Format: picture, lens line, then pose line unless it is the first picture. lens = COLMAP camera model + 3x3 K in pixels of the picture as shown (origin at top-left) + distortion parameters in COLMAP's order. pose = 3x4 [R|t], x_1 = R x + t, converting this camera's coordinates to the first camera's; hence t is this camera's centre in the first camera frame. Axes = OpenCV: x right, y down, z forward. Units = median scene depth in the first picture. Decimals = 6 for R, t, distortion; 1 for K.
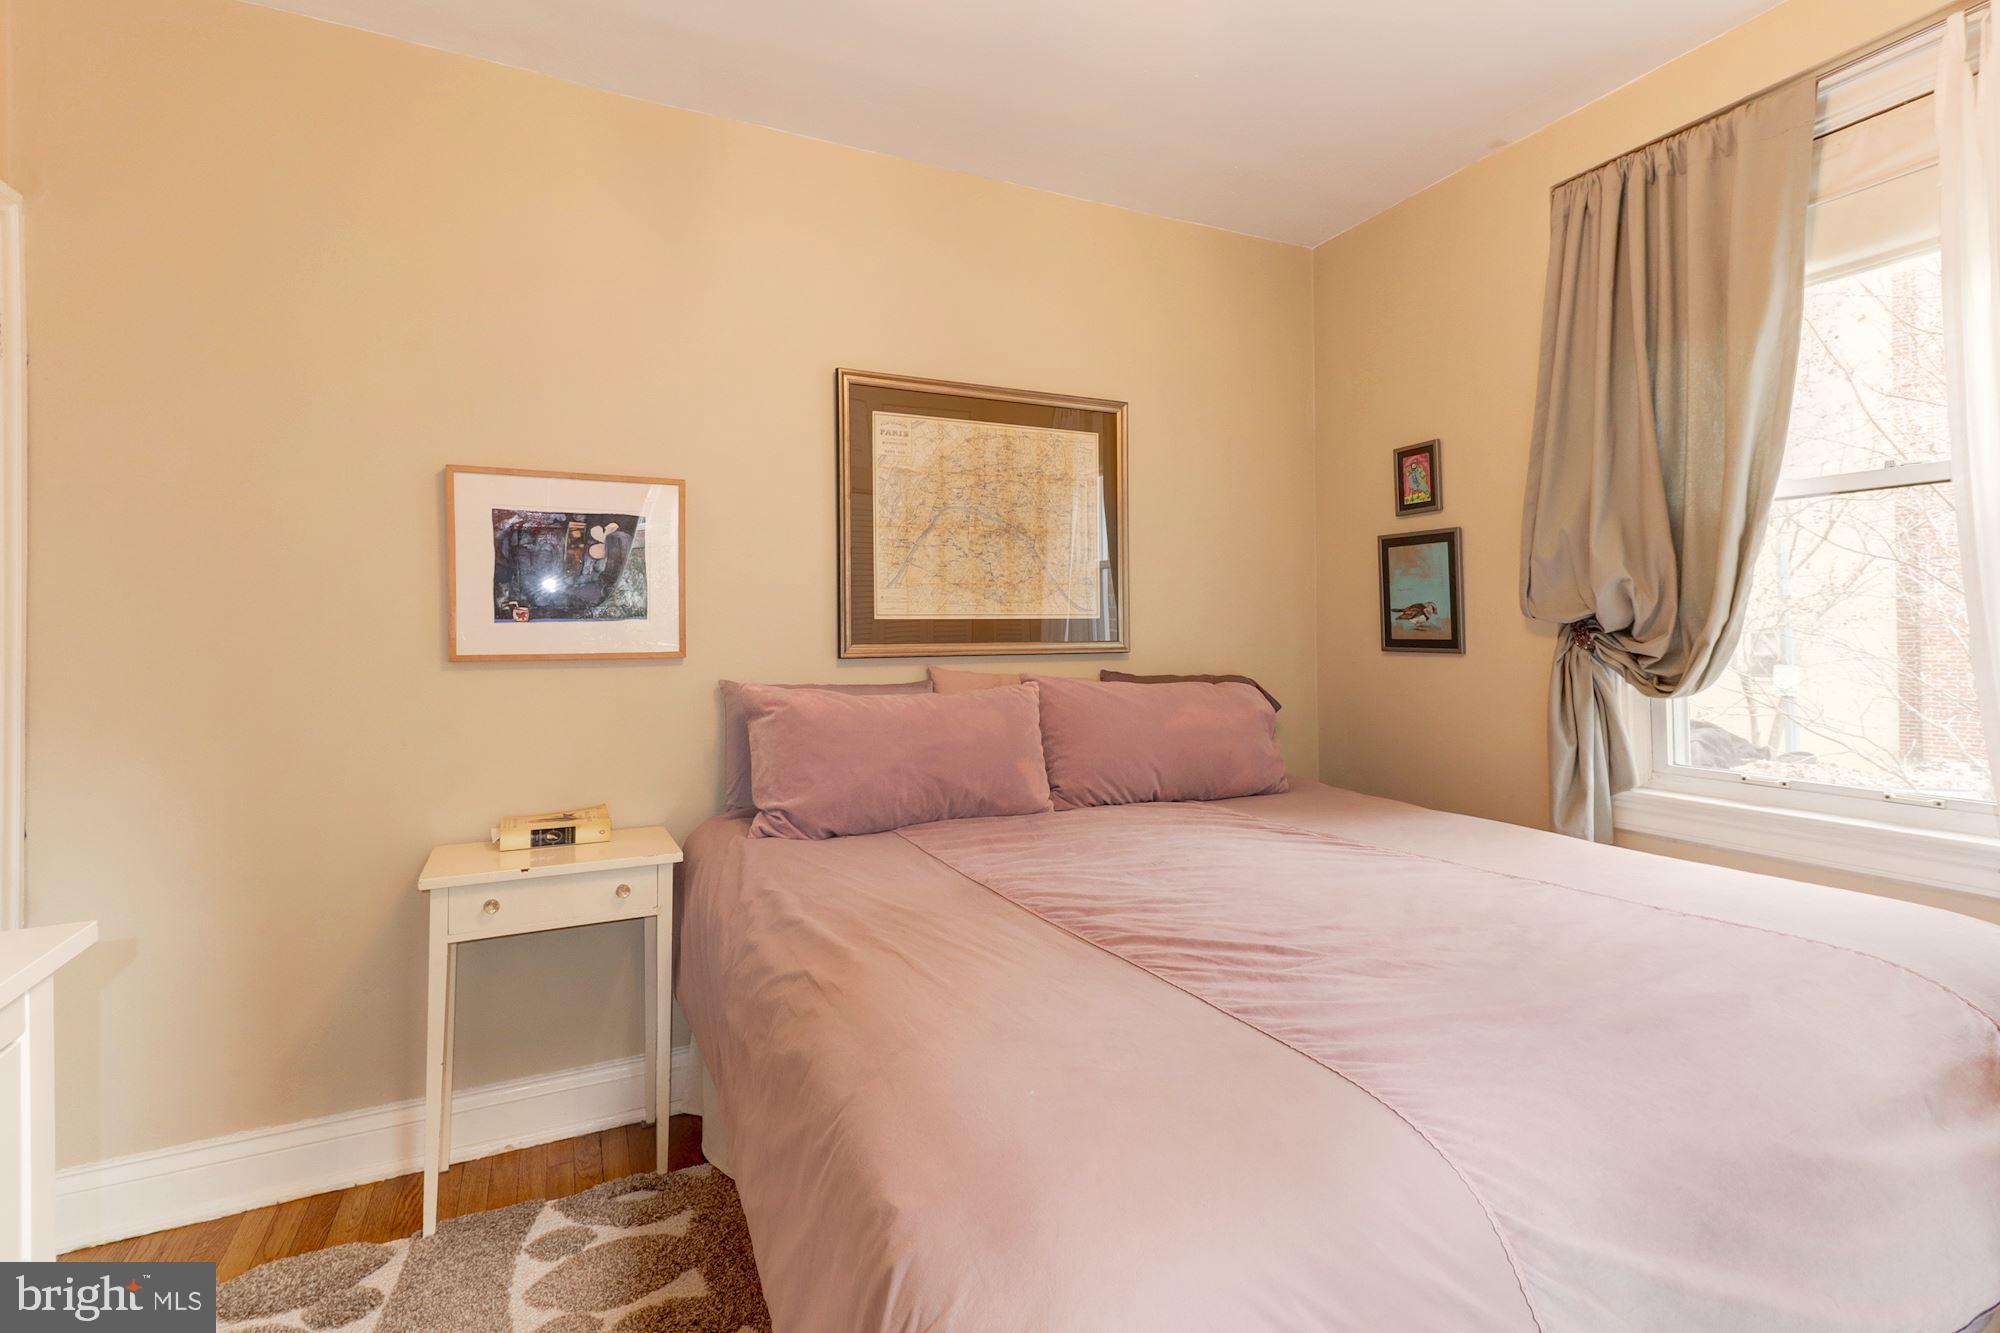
lens RADIAL K [[934.8, 0, 1011.6], [0, 934.8, 654.9], [0, 0, 1]] dist [0.022688, 0.000053]
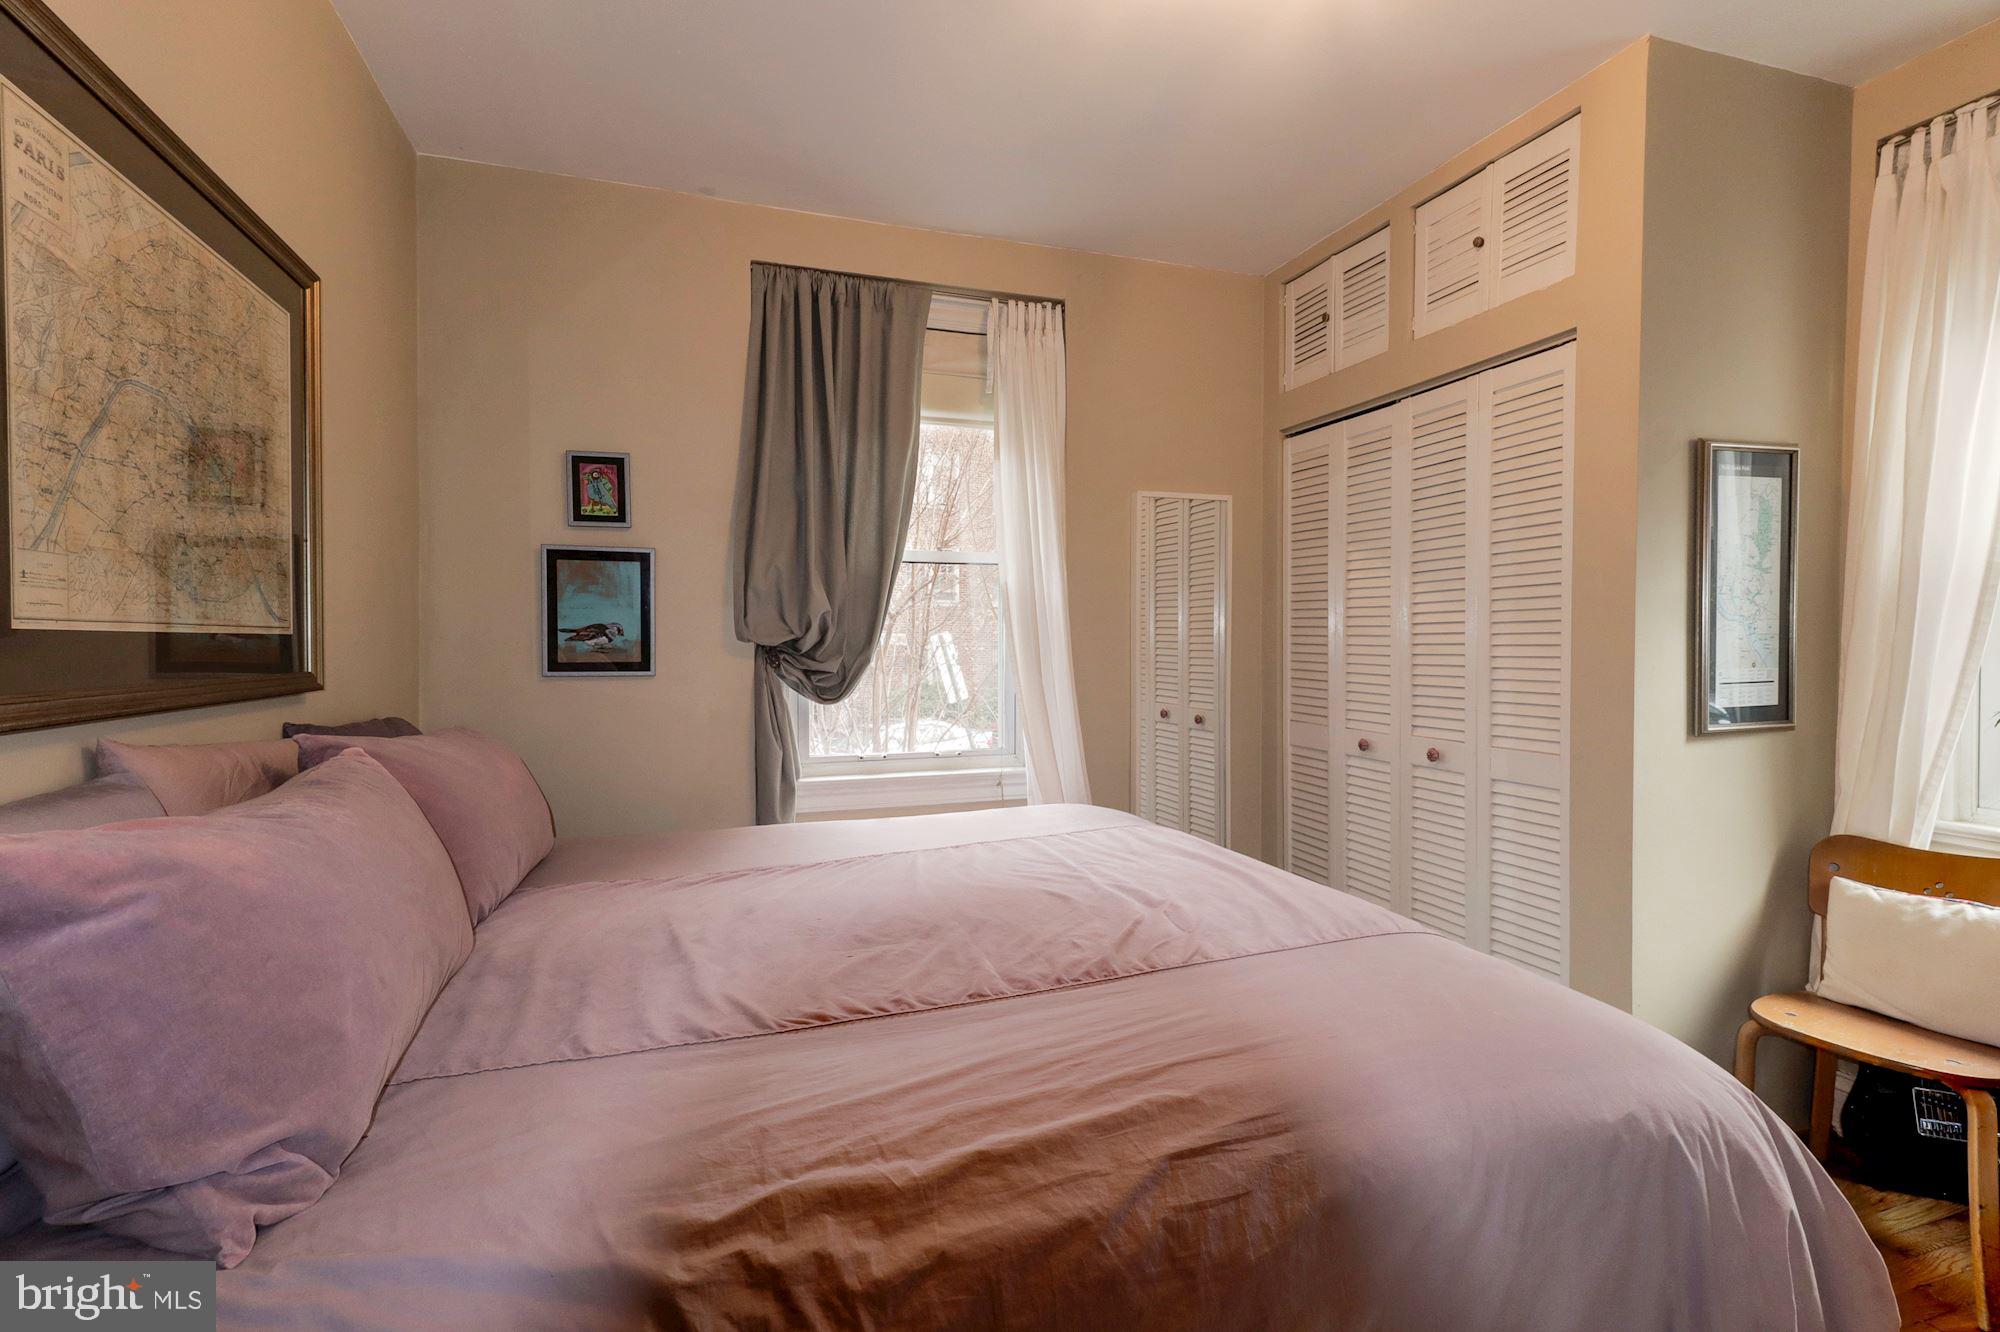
lens RADIAL K [[911.9, 0, 1002.1], [0, 911.9, 679.3], [0, 0, 1]] dist [0.021557, -0.000044]
pose [[0.122185, -0.033851, 0.991930, -0.468495], [0.030456, 0.999075, 0.030344, -0.016922], [-0.992040, 0.026503, 0.123103, 0.547155]]
